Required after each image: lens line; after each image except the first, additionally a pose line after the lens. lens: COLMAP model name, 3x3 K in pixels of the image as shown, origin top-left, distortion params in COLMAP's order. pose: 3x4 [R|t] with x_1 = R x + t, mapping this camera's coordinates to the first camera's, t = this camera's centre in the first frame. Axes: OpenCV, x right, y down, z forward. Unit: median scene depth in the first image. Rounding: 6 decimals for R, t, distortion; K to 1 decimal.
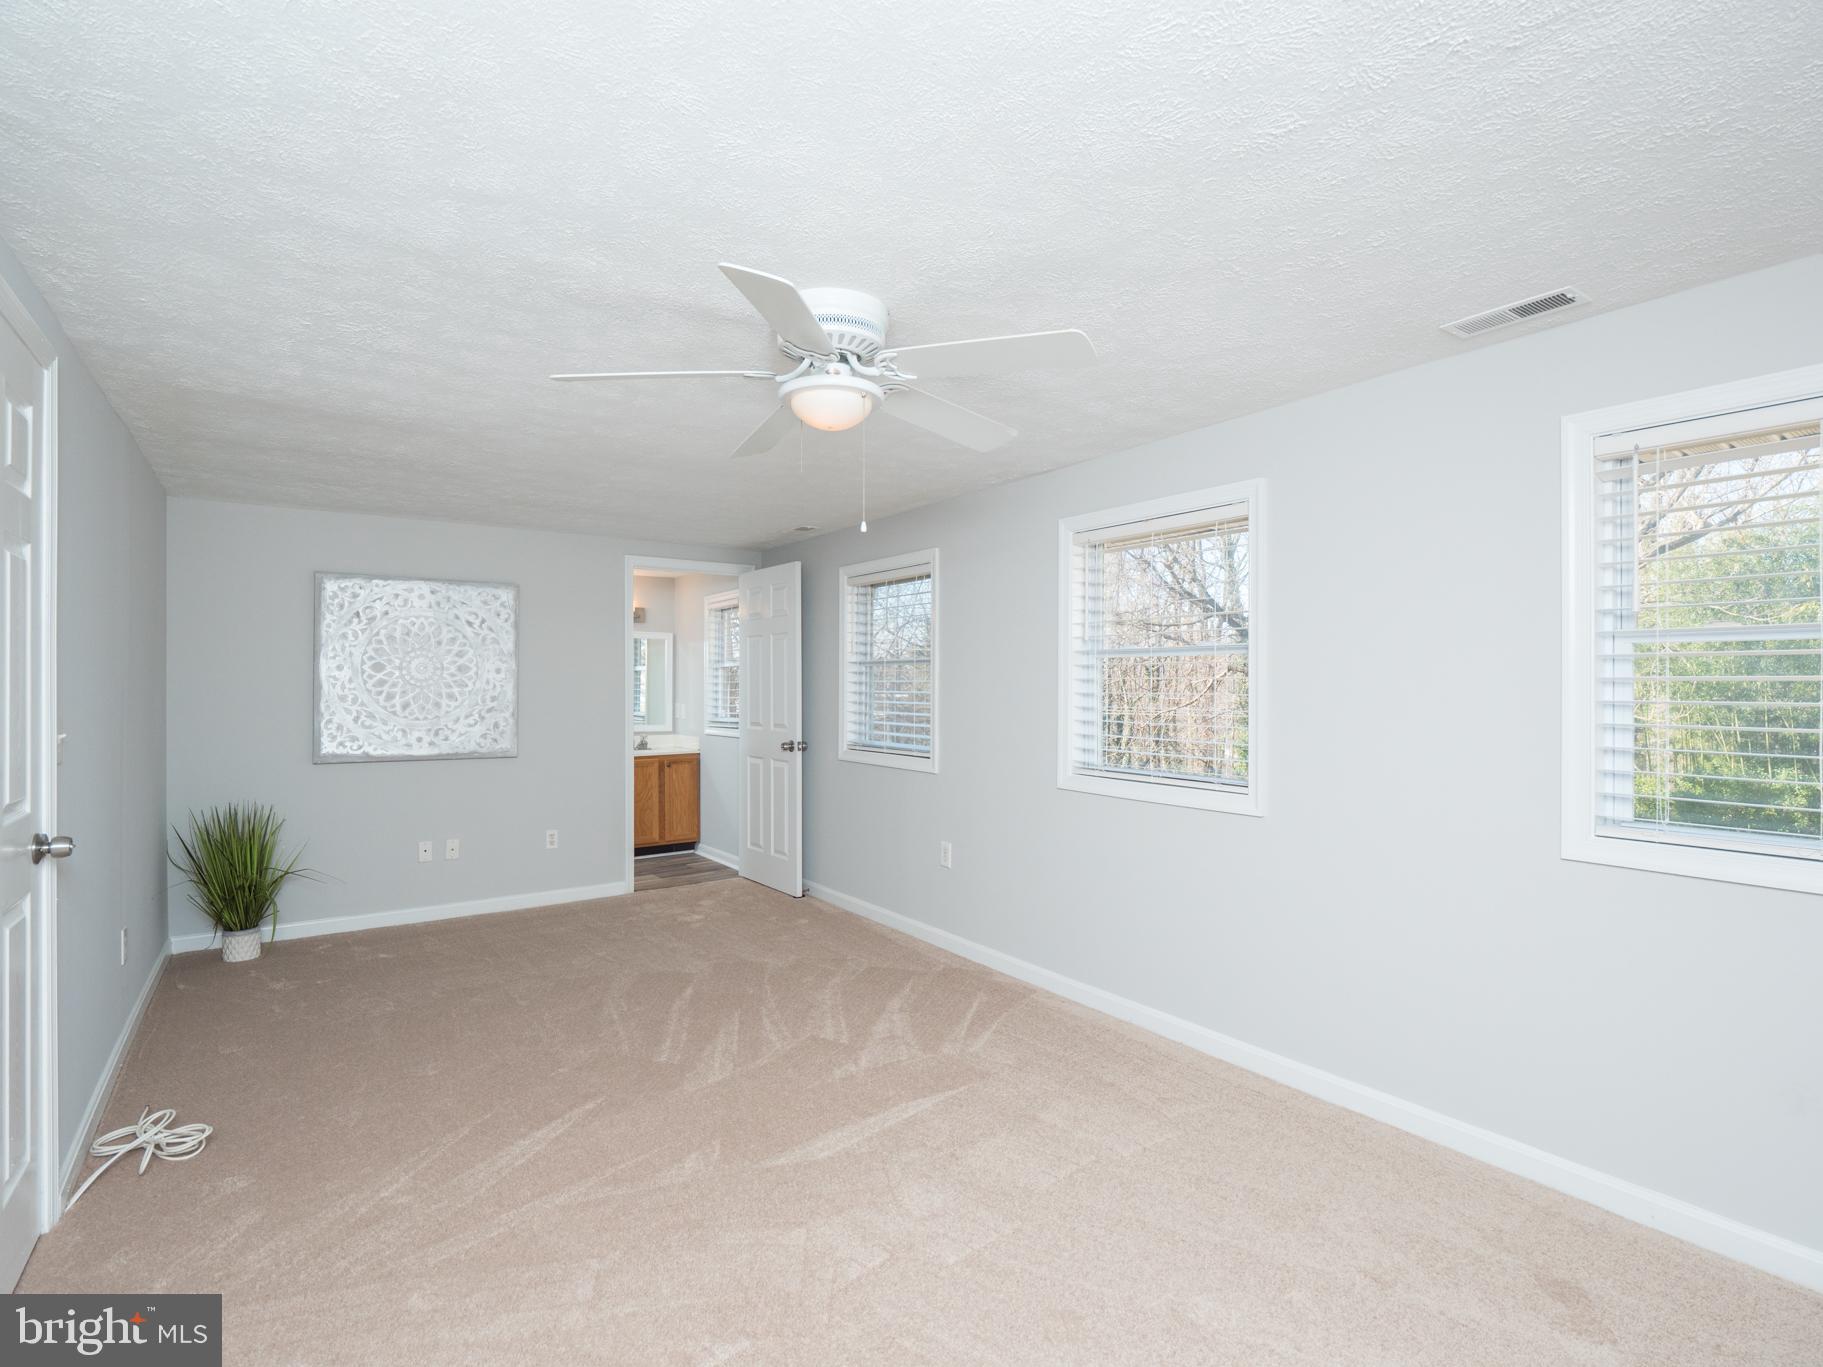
lens RADIAL K [[875.9, 0, 911.5], [0, 875.9, 683.5], [0, 0, 1]] dist [-0.009640, -0.000518]
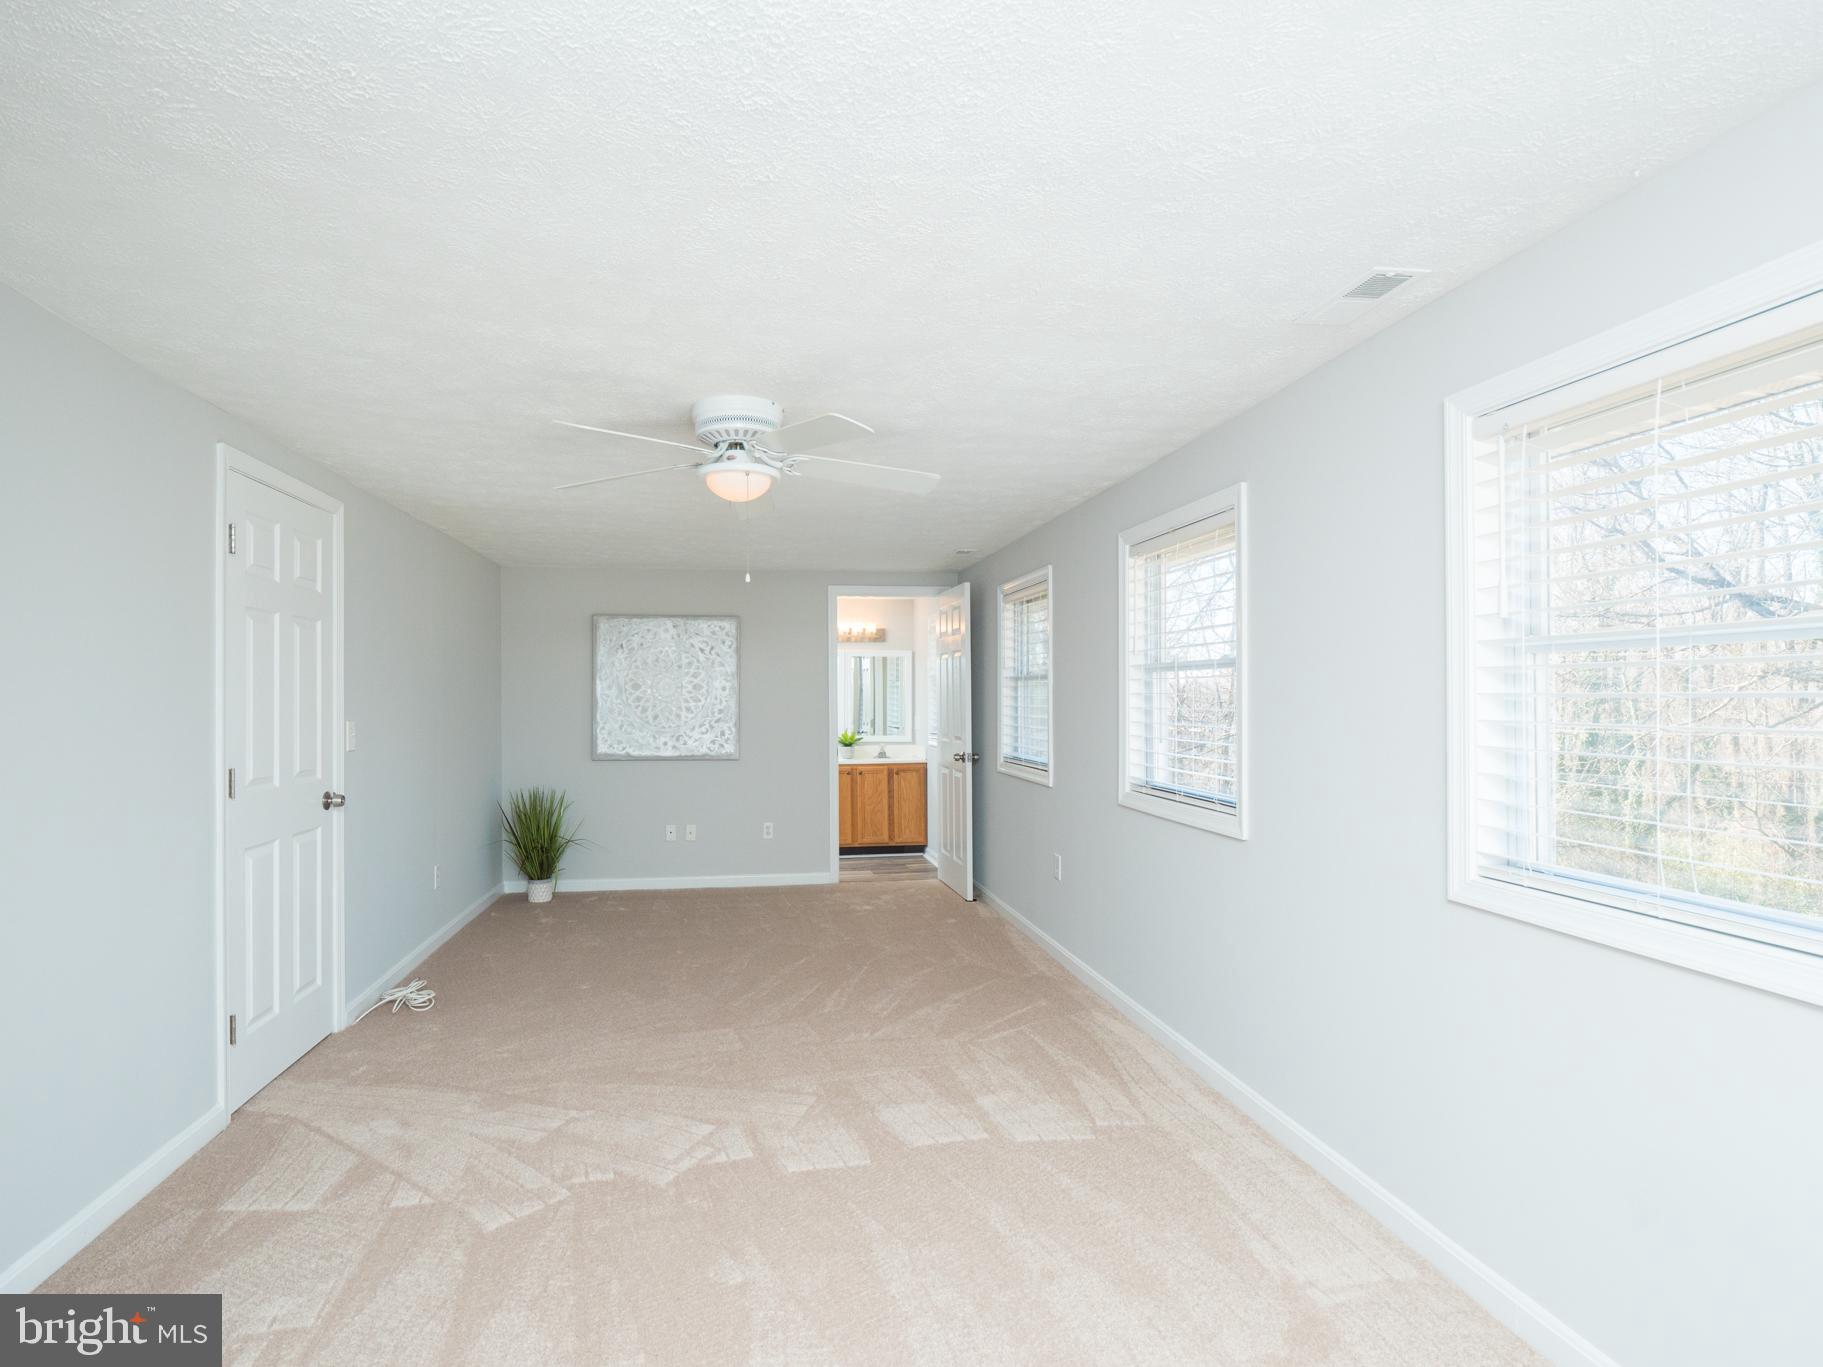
lens RADIAL K [[907.7, 0, 861.7], [0, 907.7, 687.0], [0, 0, 1]] dist [-0.001803, -0.001103]
pose [[0.891768, -0.008349, -0.452416, 0.279746], [0.004059, 0.999937, -0.010451, -0.002793], [0.452475, 0.007483, 0.891746, -0.039753]]
